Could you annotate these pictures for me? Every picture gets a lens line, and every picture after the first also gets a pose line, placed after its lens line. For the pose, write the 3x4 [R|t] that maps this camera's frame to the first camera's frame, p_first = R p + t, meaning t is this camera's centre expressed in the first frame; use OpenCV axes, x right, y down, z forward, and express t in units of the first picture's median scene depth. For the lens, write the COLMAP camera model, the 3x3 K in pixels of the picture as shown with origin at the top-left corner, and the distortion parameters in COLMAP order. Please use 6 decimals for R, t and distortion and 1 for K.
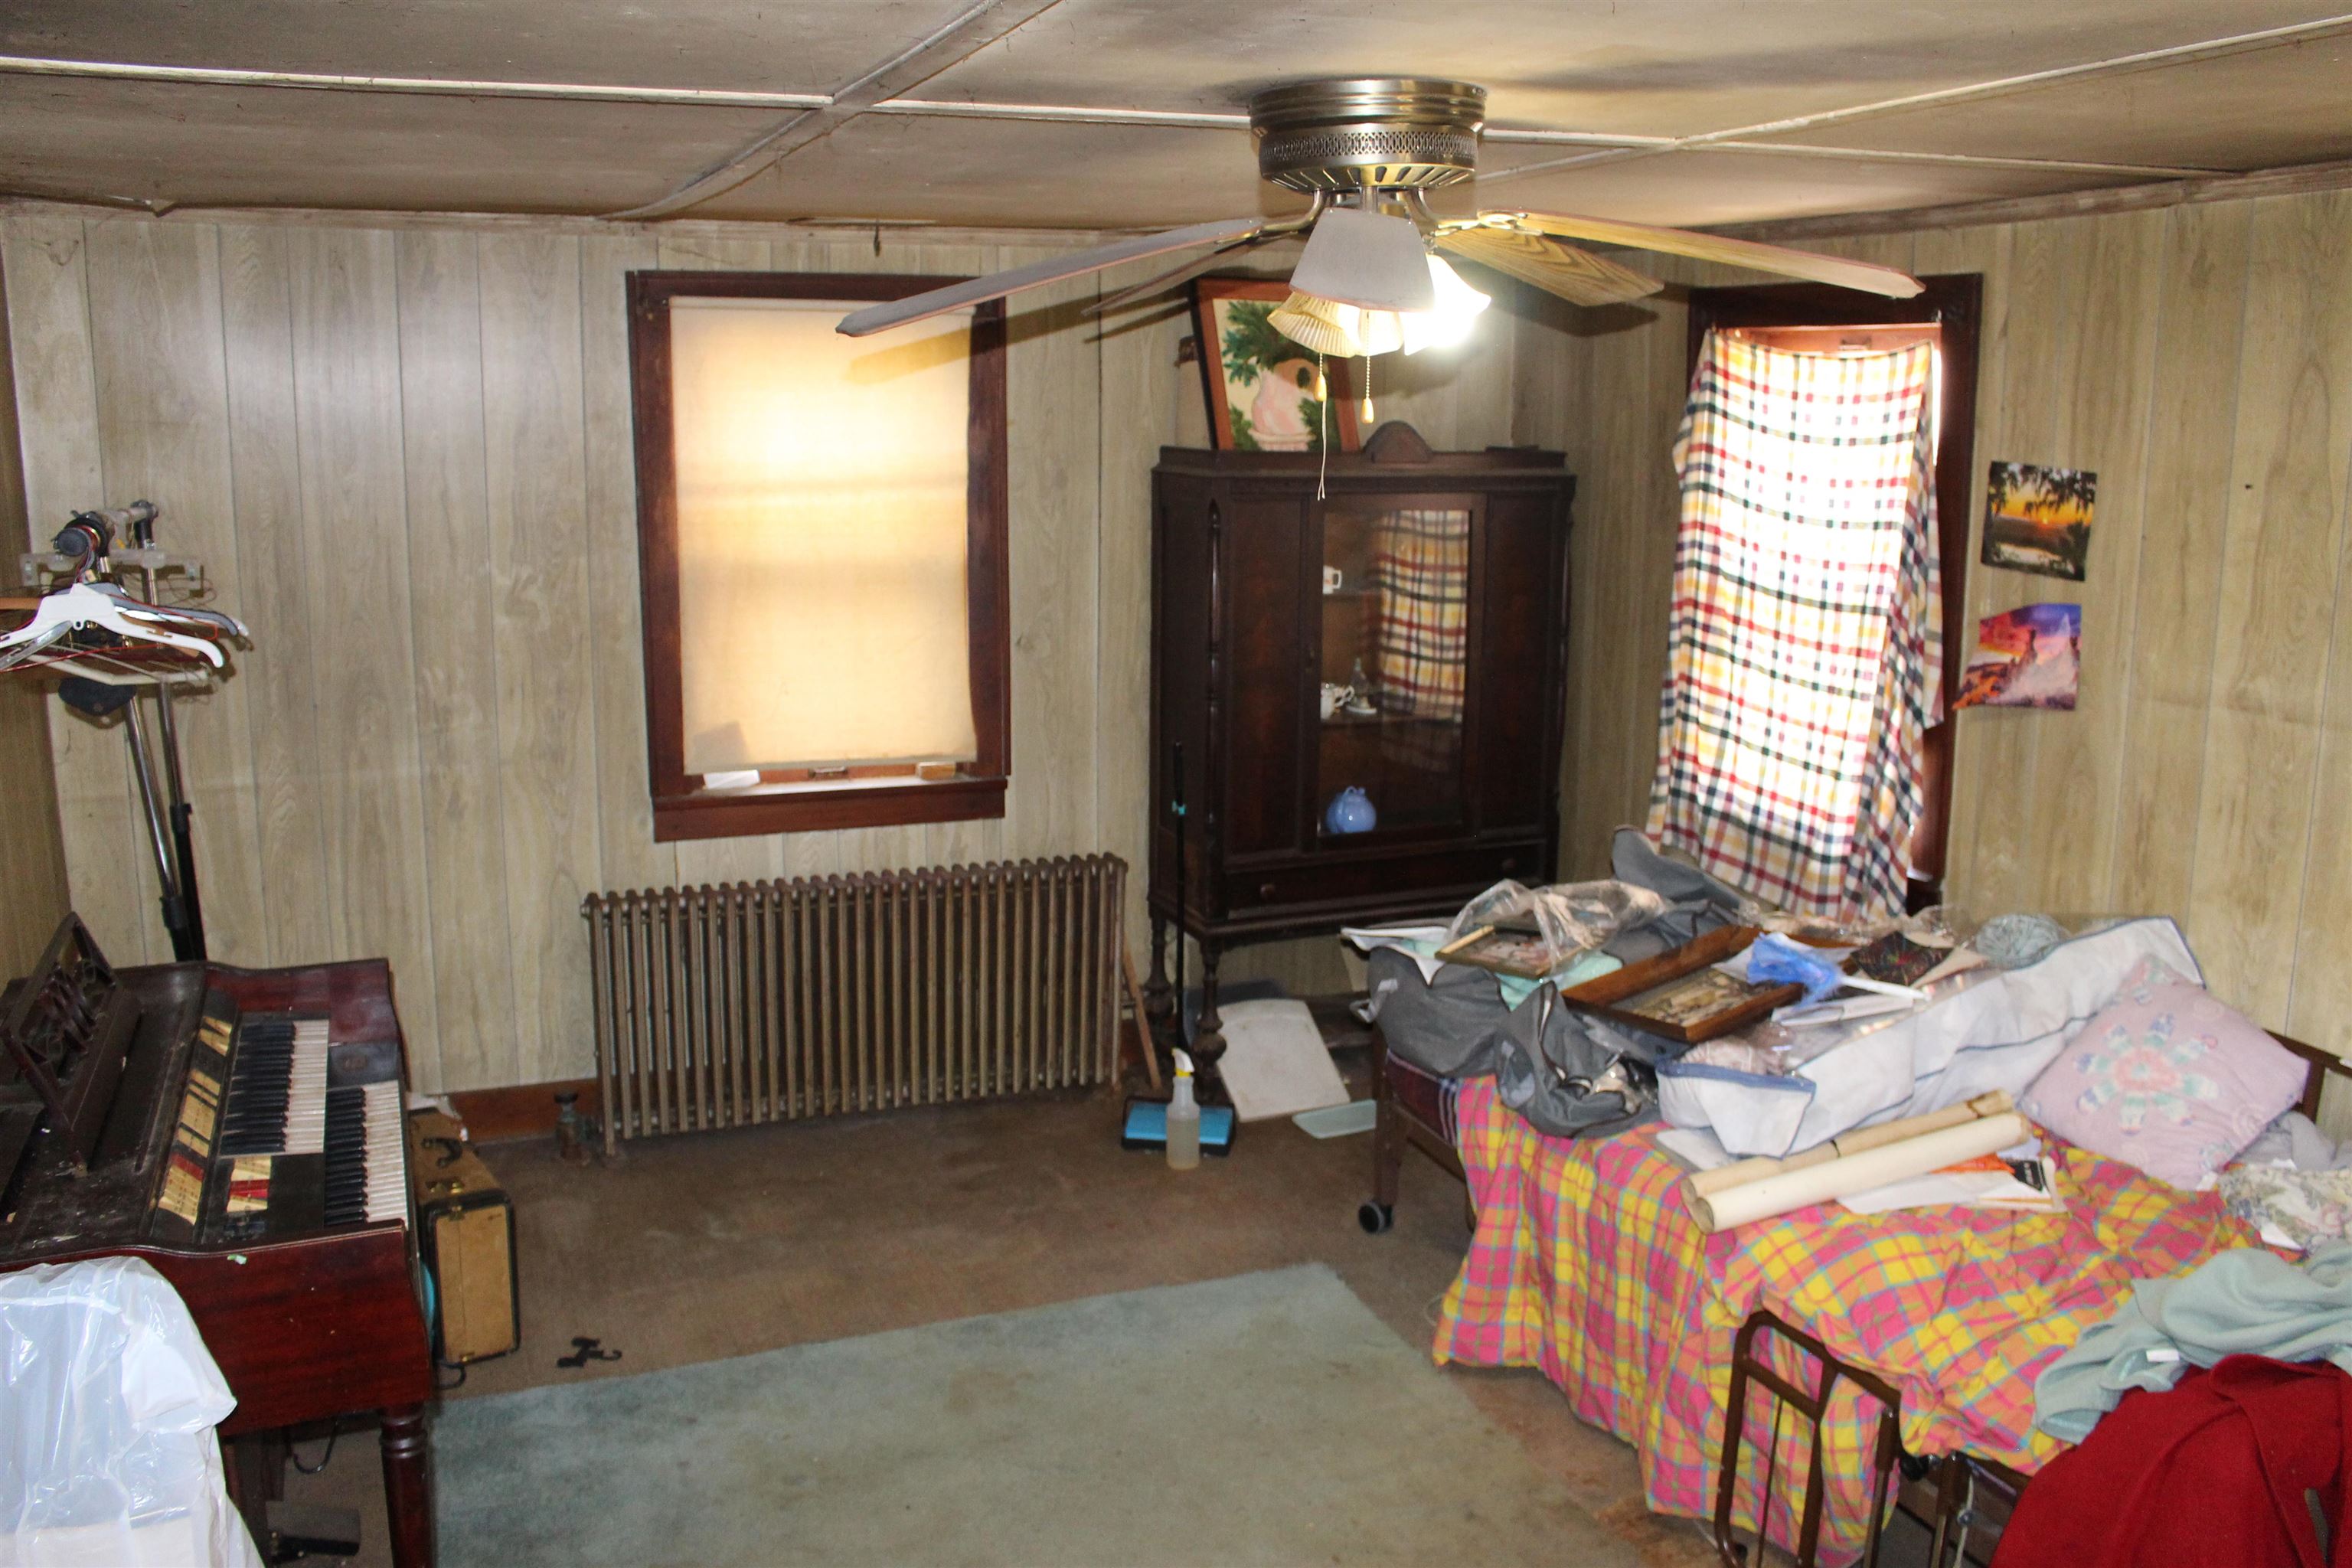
lens RADIAL K [[1938.1, 0, 1175.9], [0, 1938.1, 752.4], [0, 0, 1]] dist [-0.161278, 0.138279]
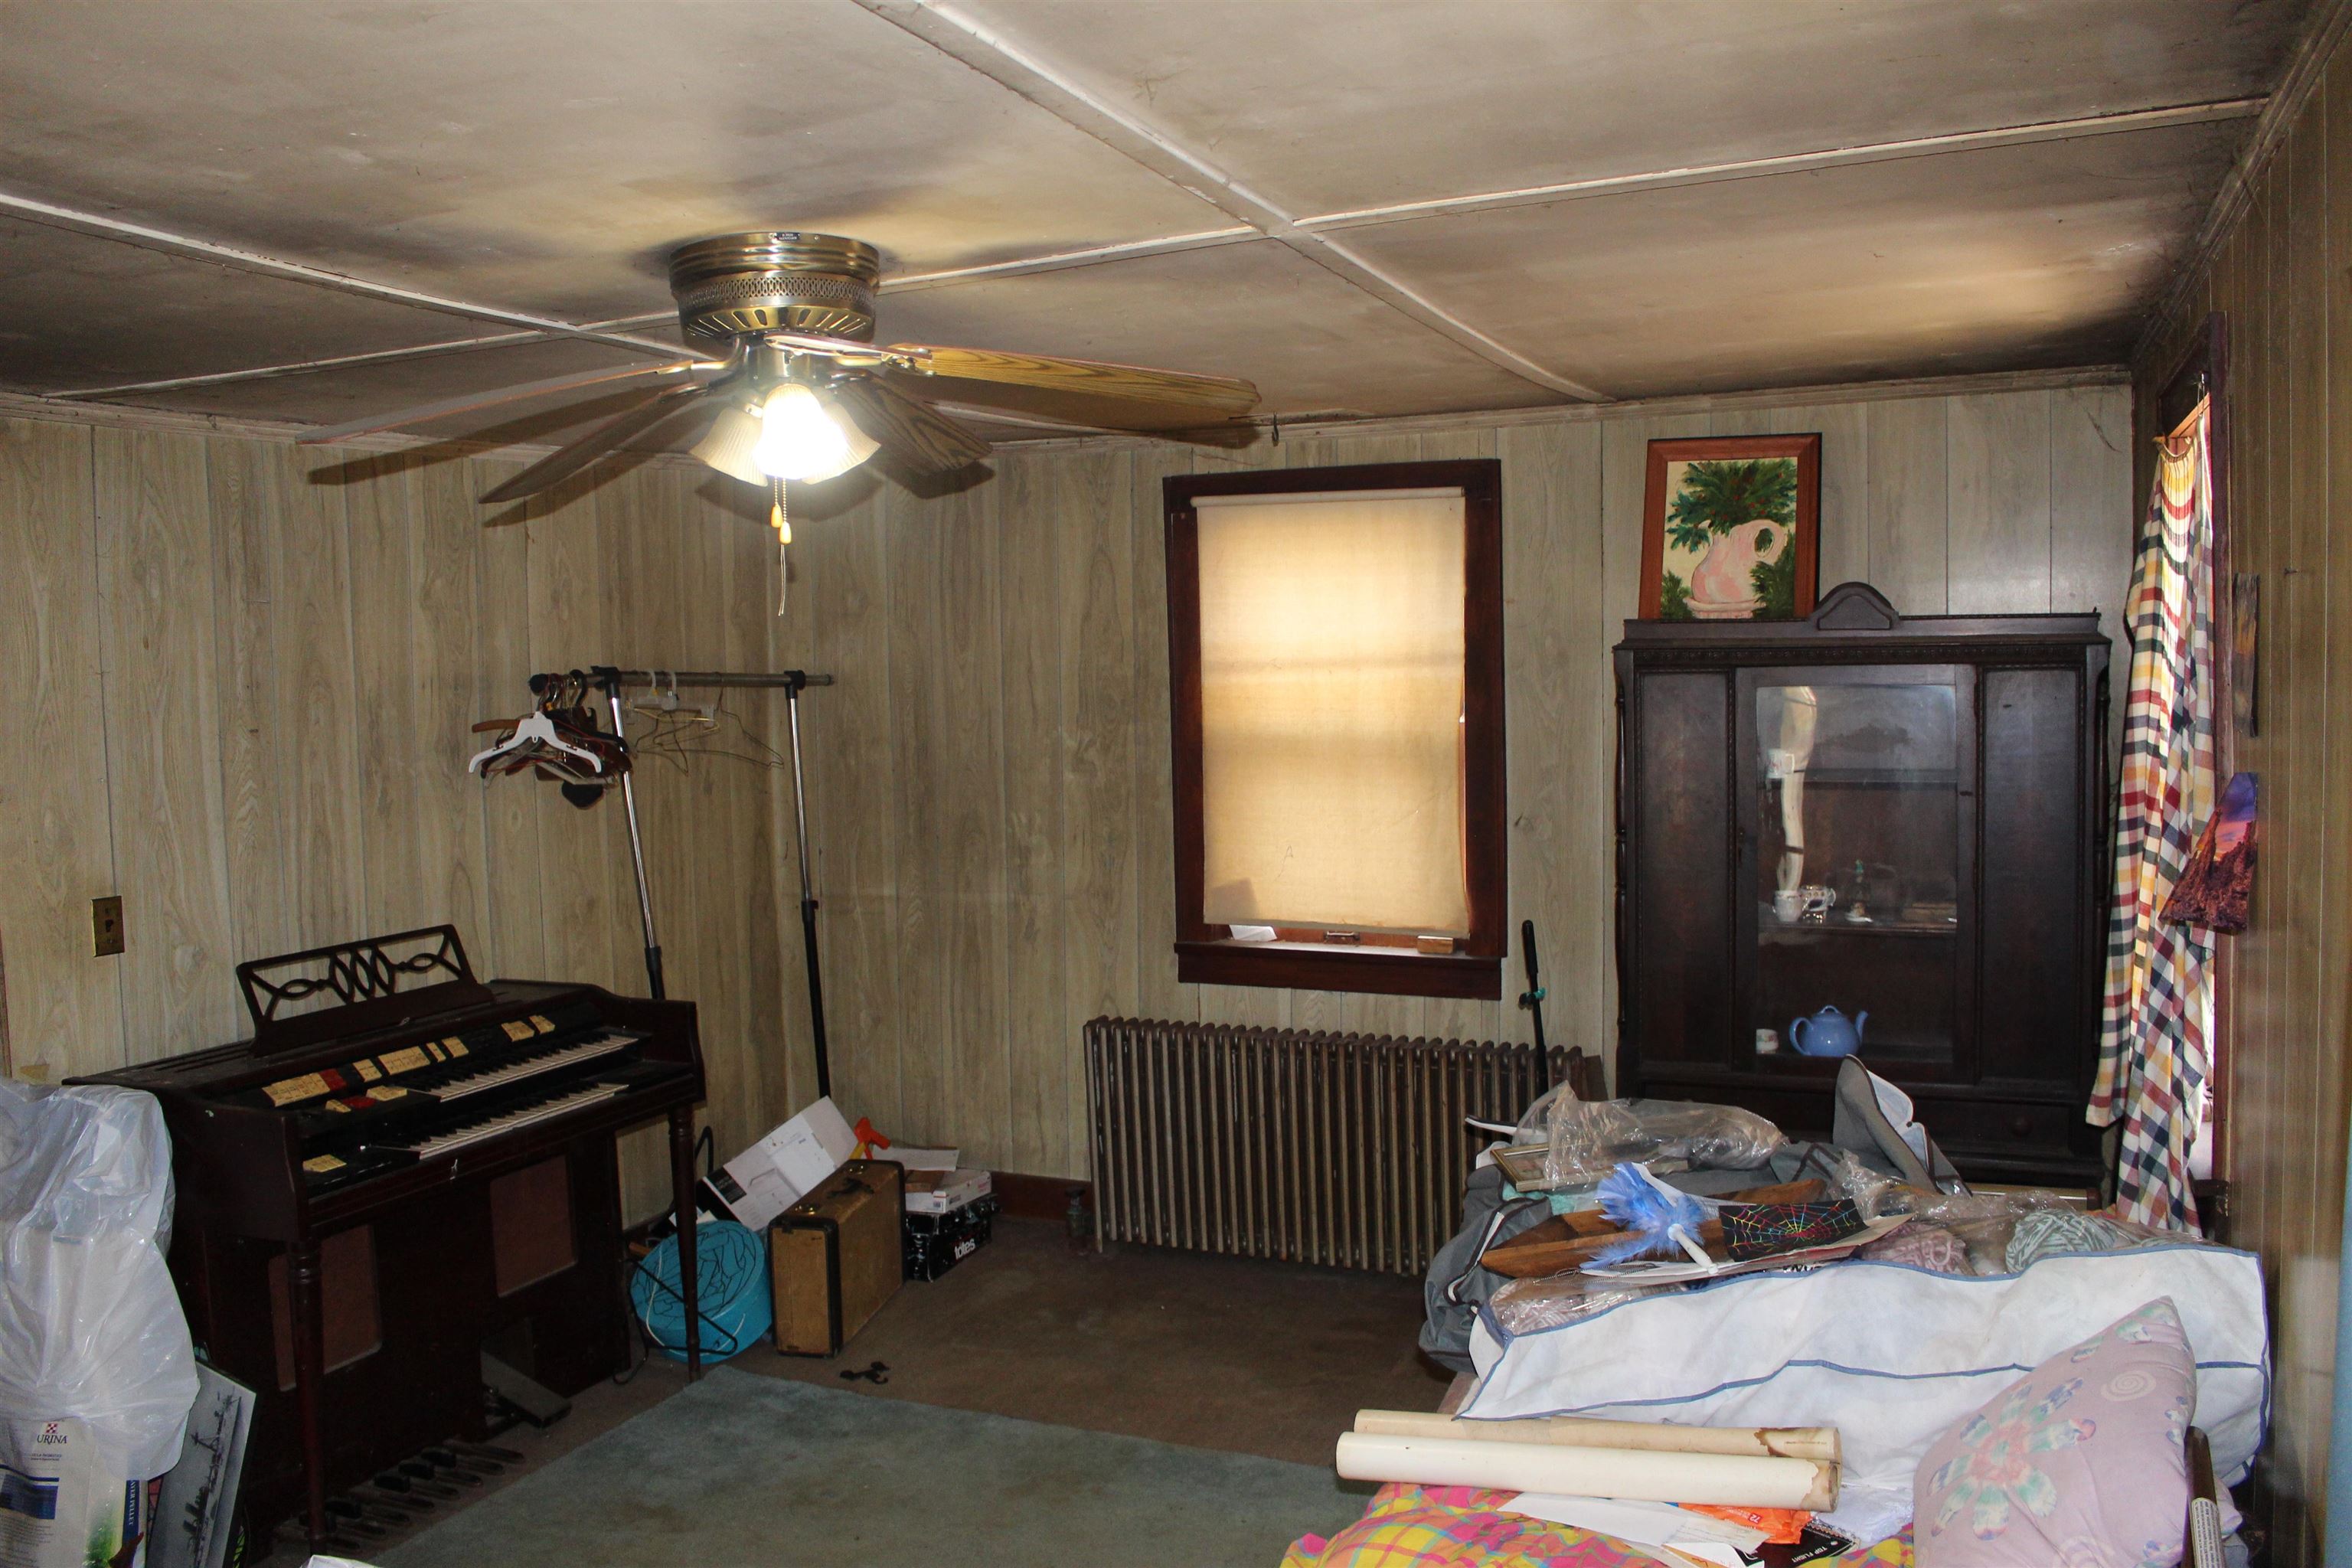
lens RADIAL K [[1938.1, 0, 1175.9], [0, 1938.1, 752.4], [0, 0, 1]] dist [-0.161278, 0.138279]
pose [[0.694895, 0.015366, -0.718947, 0.546853], [-0.105584, 0.991117, -0.080868, 0.006085], [0.711318, 0.132104, 0.690344, 0.210049]]
